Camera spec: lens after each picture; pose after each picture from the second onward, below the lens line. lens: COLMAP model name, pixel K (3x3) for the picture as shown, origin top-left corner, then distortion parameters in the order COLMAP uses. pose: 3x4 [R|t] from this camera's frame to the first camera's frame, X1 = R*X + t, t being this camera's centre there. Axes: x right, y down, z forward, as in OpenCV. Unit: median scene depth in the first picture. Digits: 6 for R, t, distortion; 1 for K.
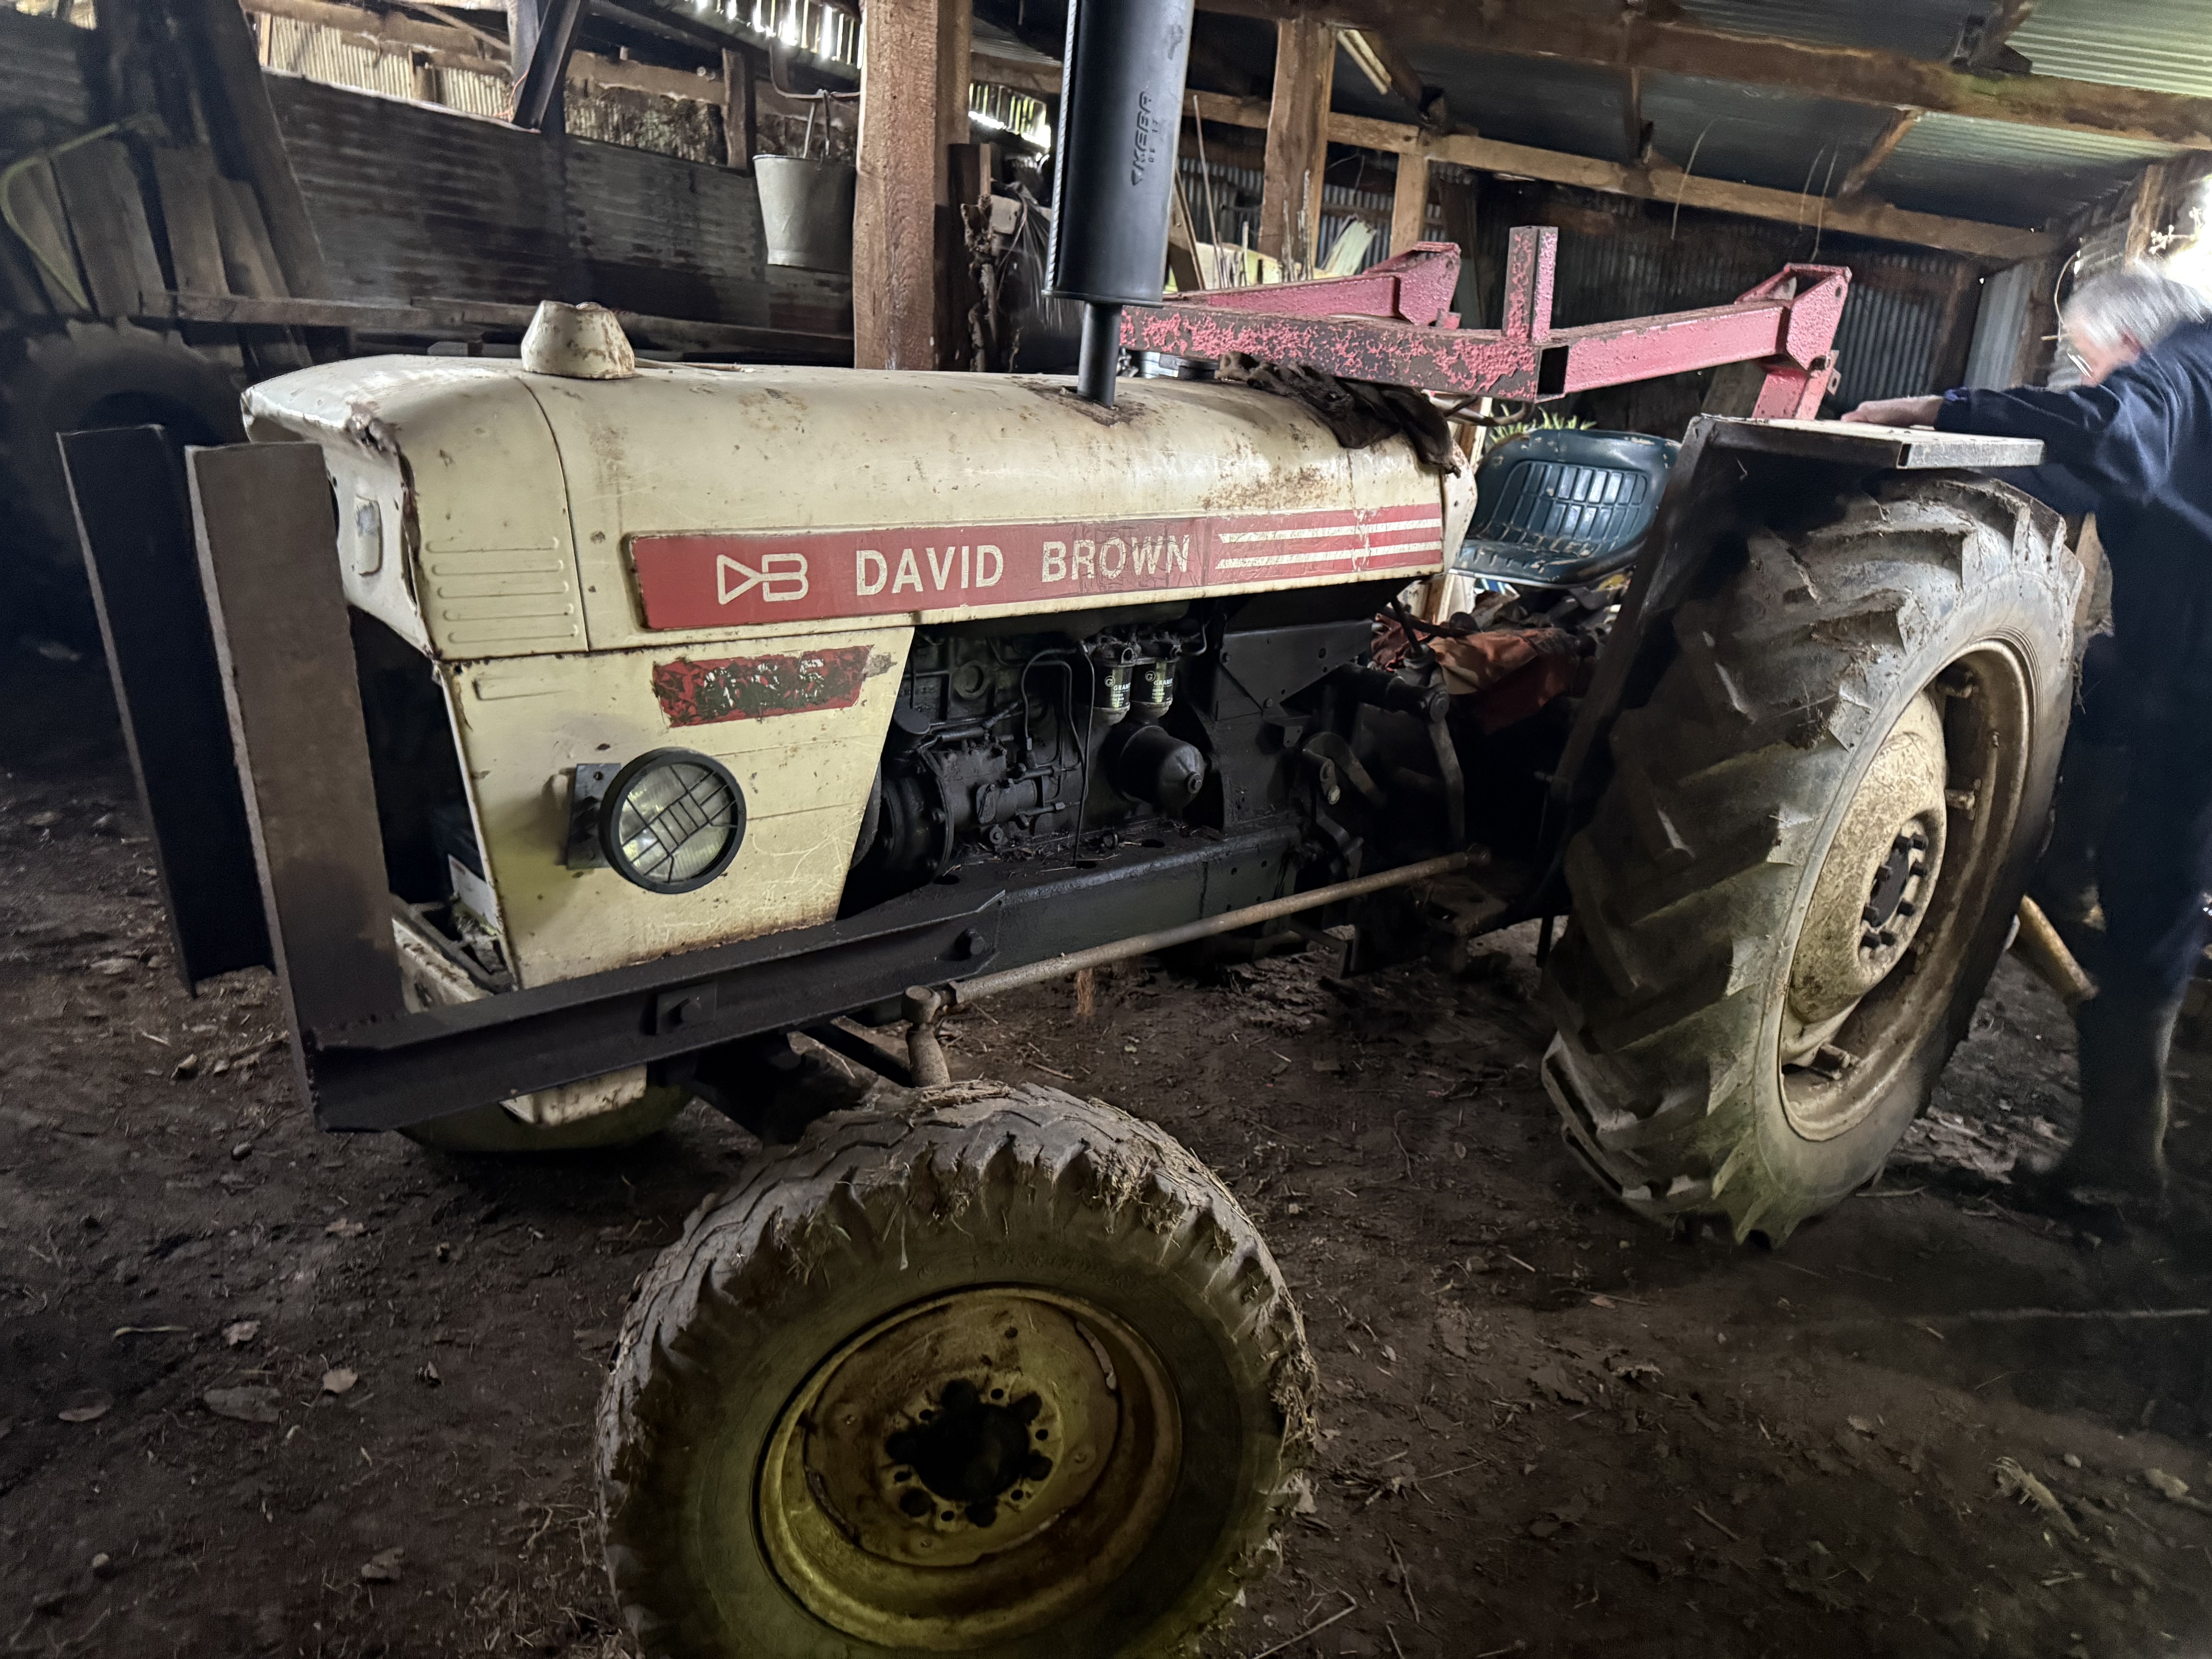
lens RADIAL K [[1589.0, 0, 1123.3], [0, 1589.0, 843.3], [0, 0, 1]] dist [0.042192, -0.043158]
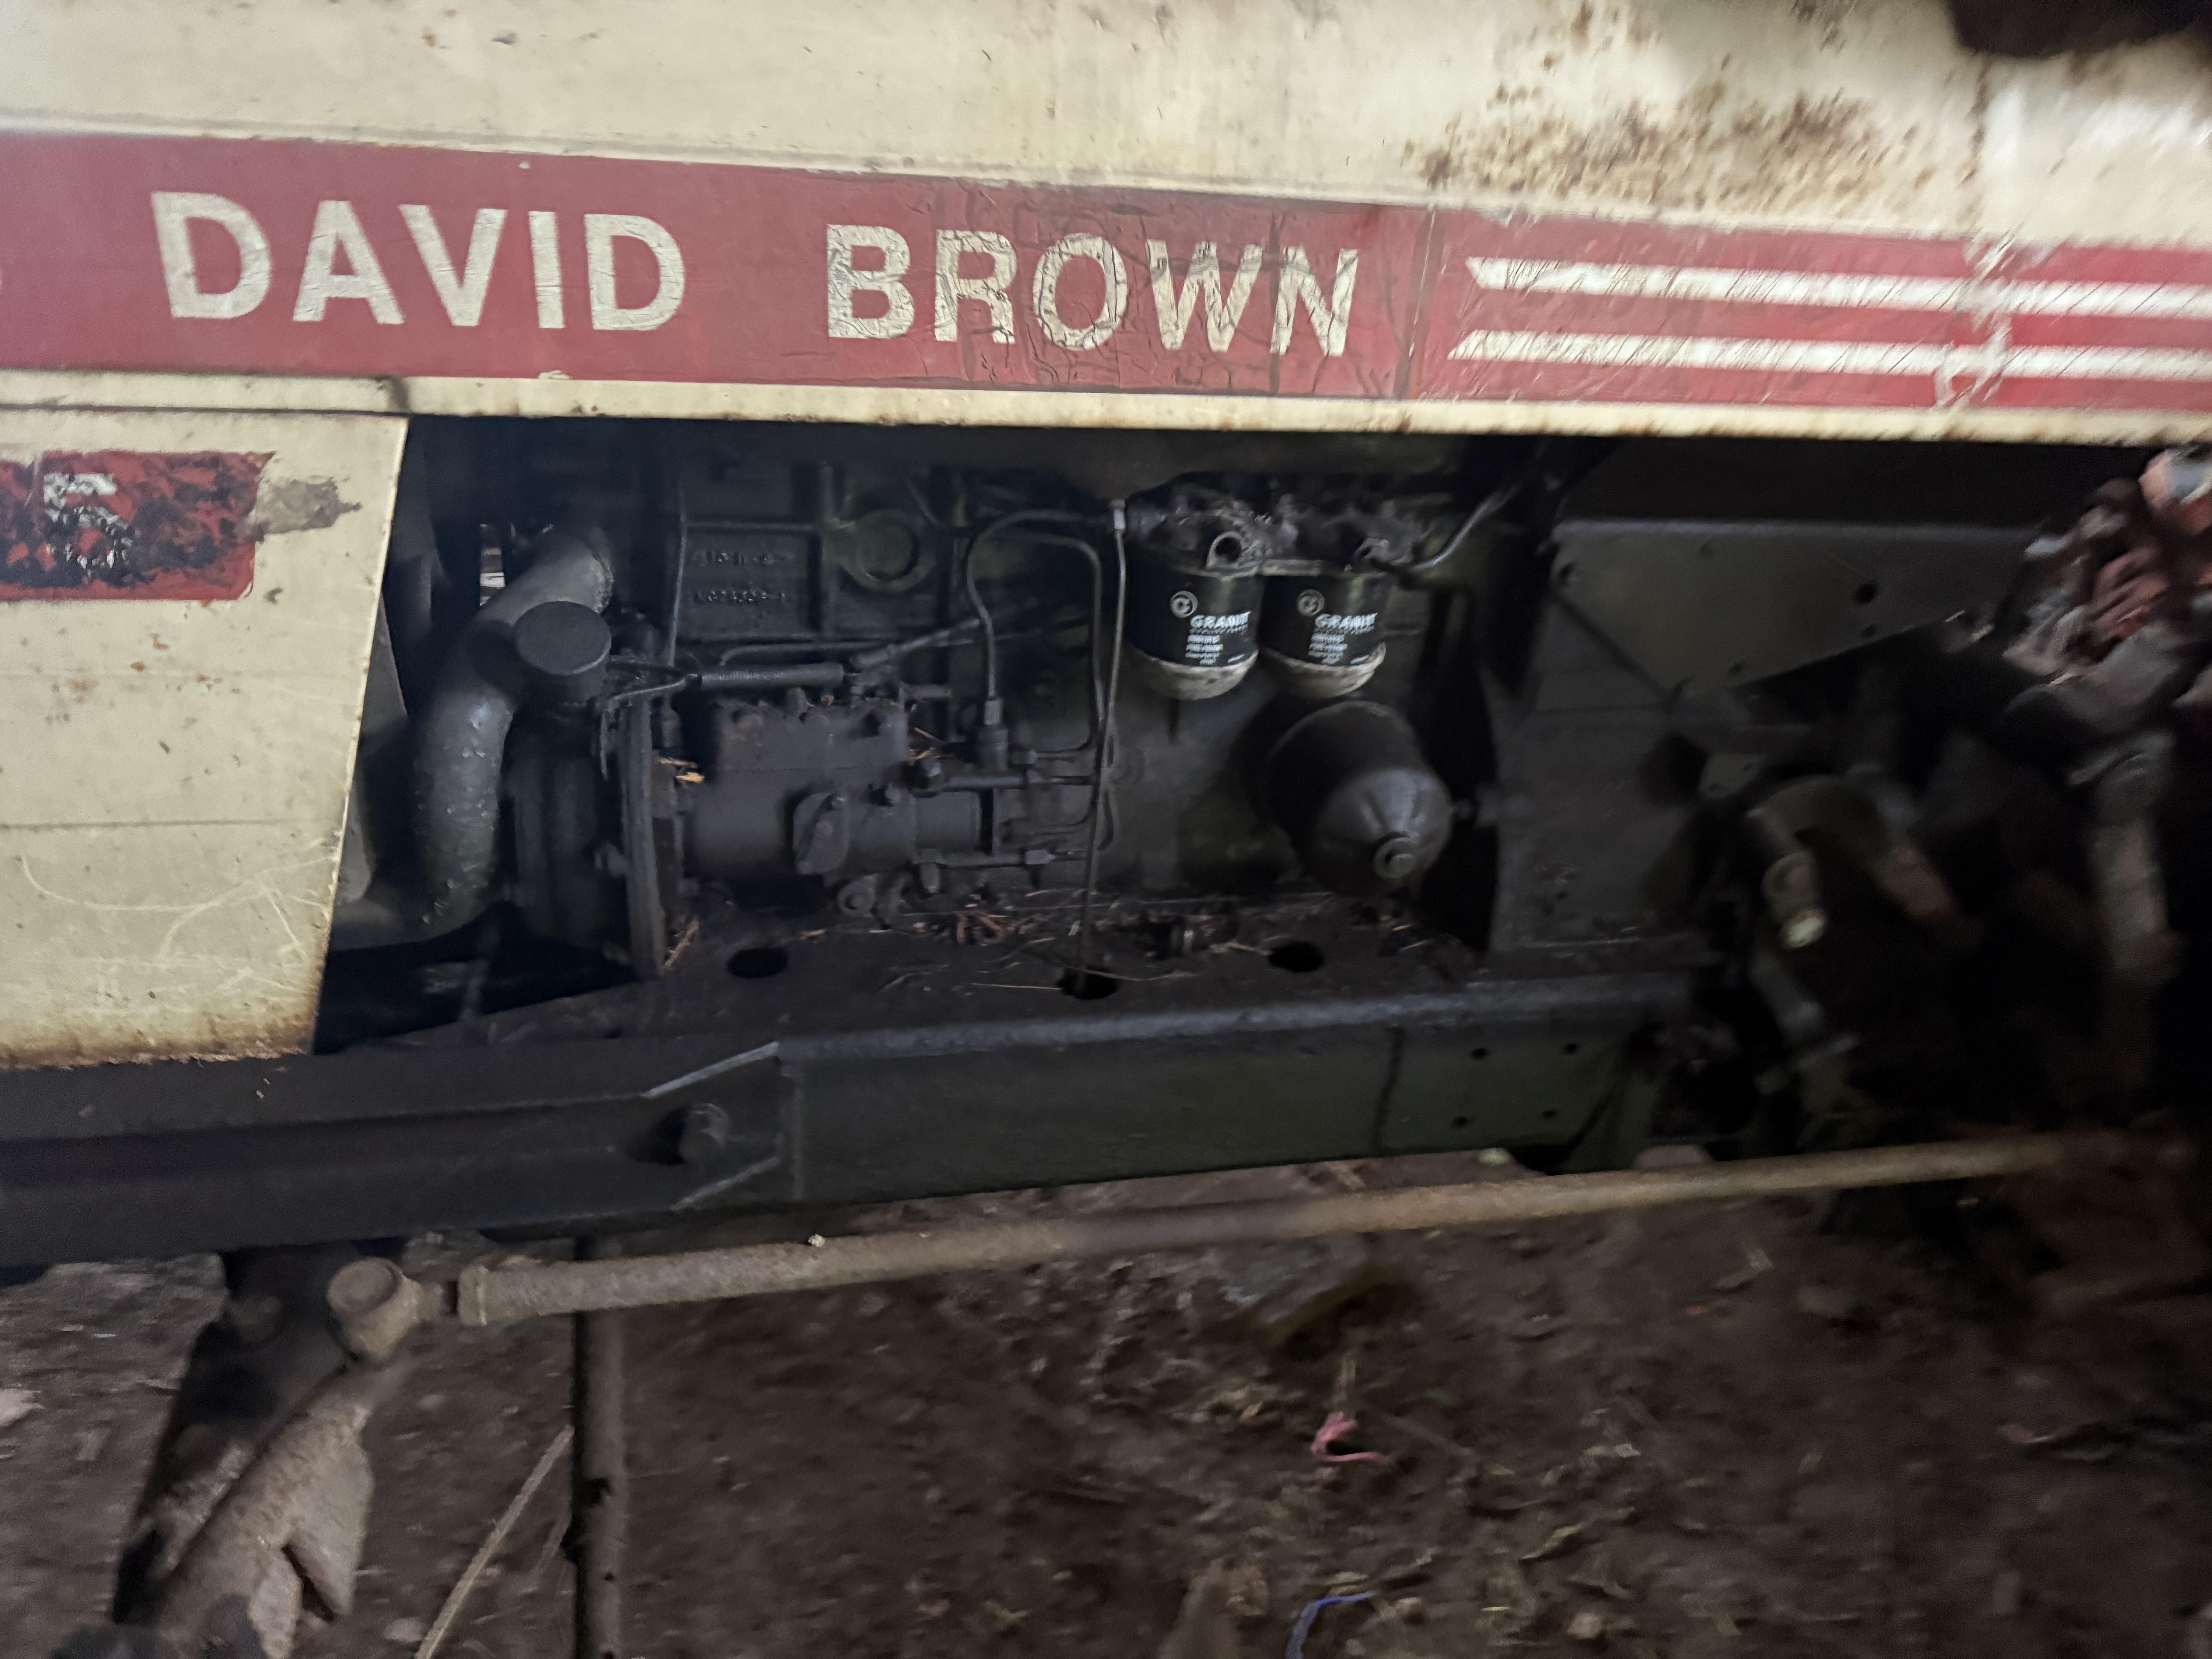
lens RADIAL K [[1583.0, 0, 1106.0], [0, 1583.0, 829.5], [0, 0, 1]] dist [-0.000450, -0.016750]
pose [[0.867982, 0.232339, -0.438891, 0.183398], [-0.172071, 0.969762, 0.173069, -0.119662], [0.465830, -0.074700, 0.881715, 0.651320]]
